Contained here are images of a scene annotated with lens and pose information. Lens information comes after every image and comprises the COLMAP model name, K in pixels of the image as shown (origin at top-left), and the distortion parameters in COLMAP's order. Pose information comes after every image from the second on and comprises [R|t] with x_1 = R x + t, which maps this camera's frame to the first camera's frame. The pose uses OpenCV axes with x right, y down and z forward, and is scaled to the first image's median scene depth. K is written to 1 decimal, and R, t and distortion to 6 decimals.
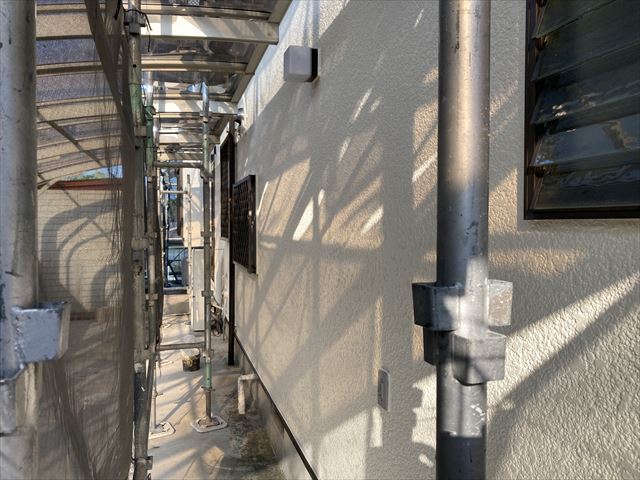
lens RADIAL K [[522.1, 0, 317.6], [0, 522.1, 241.1], [0, 0, 1]] dist [0.029523, -0.017995]
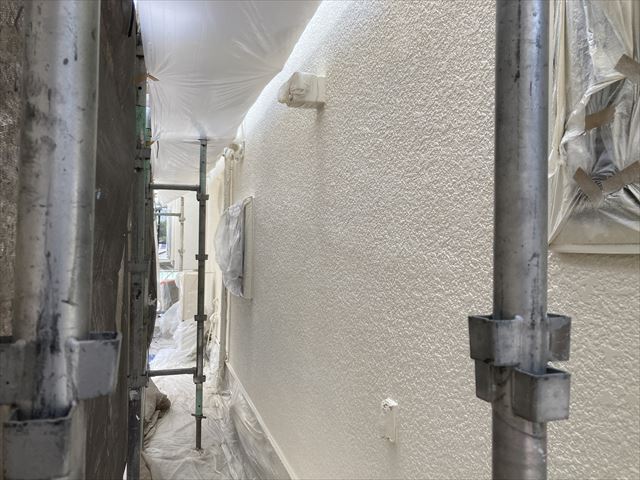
lens RADIAL K [[522.1, 0, 322.2], [0, 522.1, 240.1], [0, 0, 1]] dist [0.029523, -0.017995]
pose [[0.999390, 0.016521, 0.030777, -0.127336], [-0.015008, 0.998697, -0.048767, -0.007668], [-0.031542, 0.048275, 0.998336, 0.040753]]
